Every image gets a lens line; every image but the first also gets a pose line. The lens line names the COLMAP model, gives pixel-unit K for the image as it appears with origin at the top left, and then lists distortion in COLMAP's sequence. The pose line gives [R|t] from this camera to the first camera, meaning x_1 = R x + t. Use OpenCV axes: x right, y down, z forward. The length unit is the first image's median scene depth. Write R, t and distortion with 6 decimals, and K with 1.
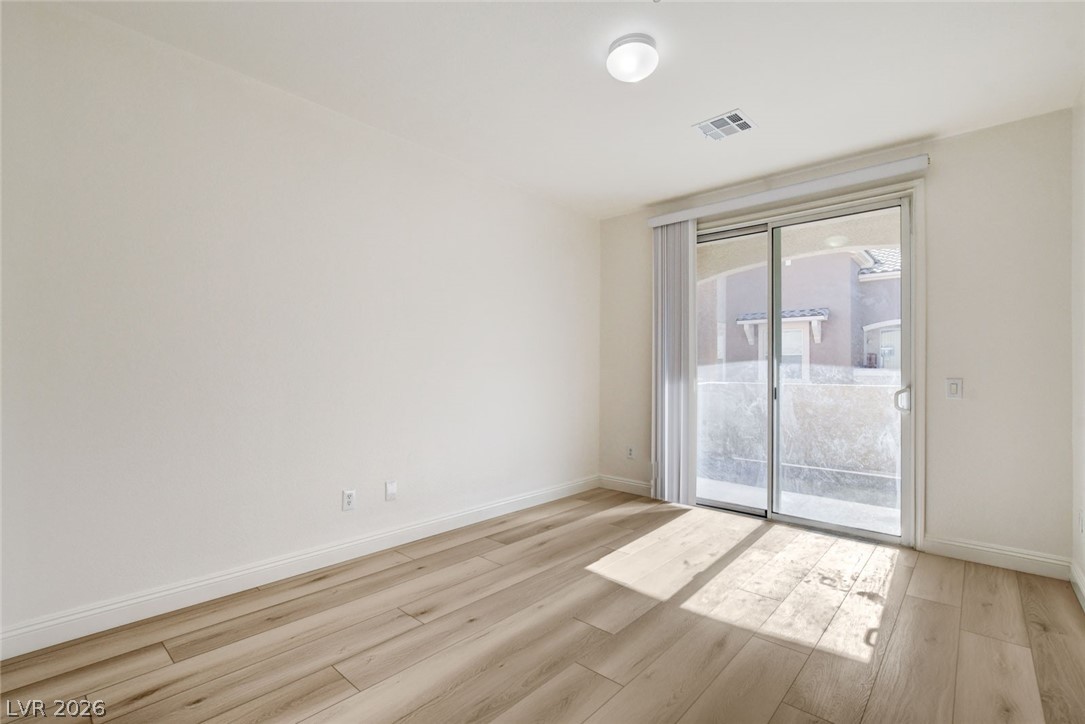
lens RADIAL K [[494.4, 0, 541.7], [0, 494.4, 374.8], [0, 0, 1]] dist [0.001022, 0.000005]
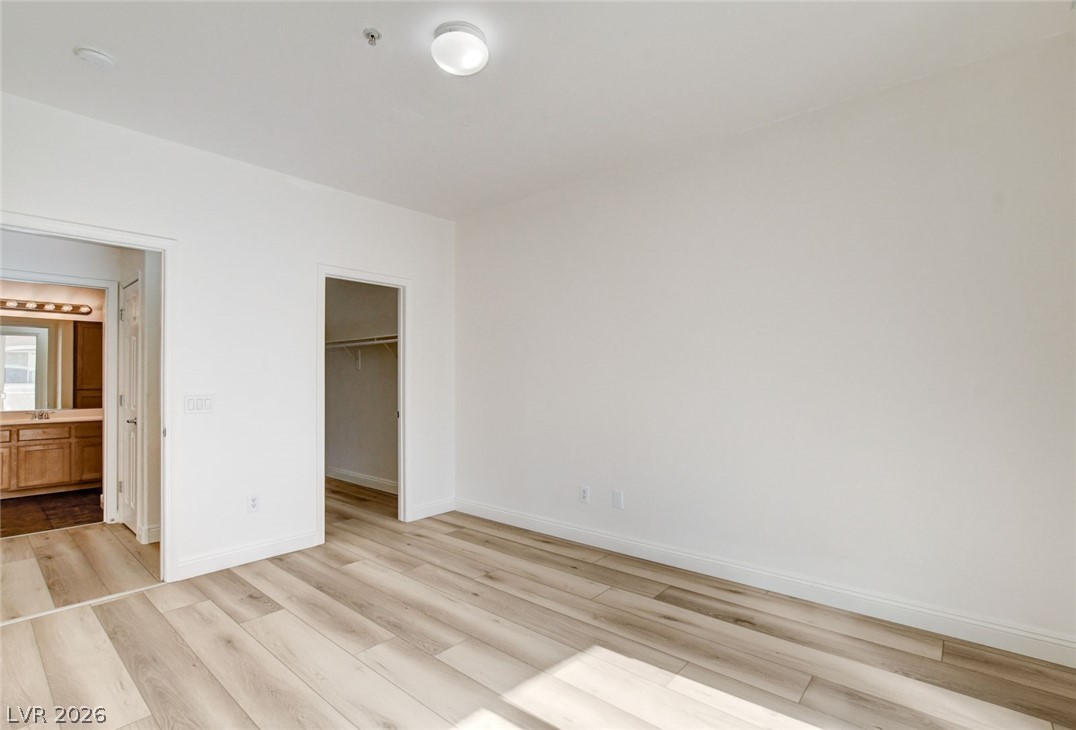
lens RADIAL K [[495.9, 0, 539.2], [0, 495.9, 383.9], [0, 0, 1]] dist [-0.003650, -0.000395]
pose [[0.014885, -0.002132, -0.999887, 0.874533], [0.004925, 0.999986, -0.002059, -0.022392], [0.999877, -0.004894, 0.014896, 0.904725]]
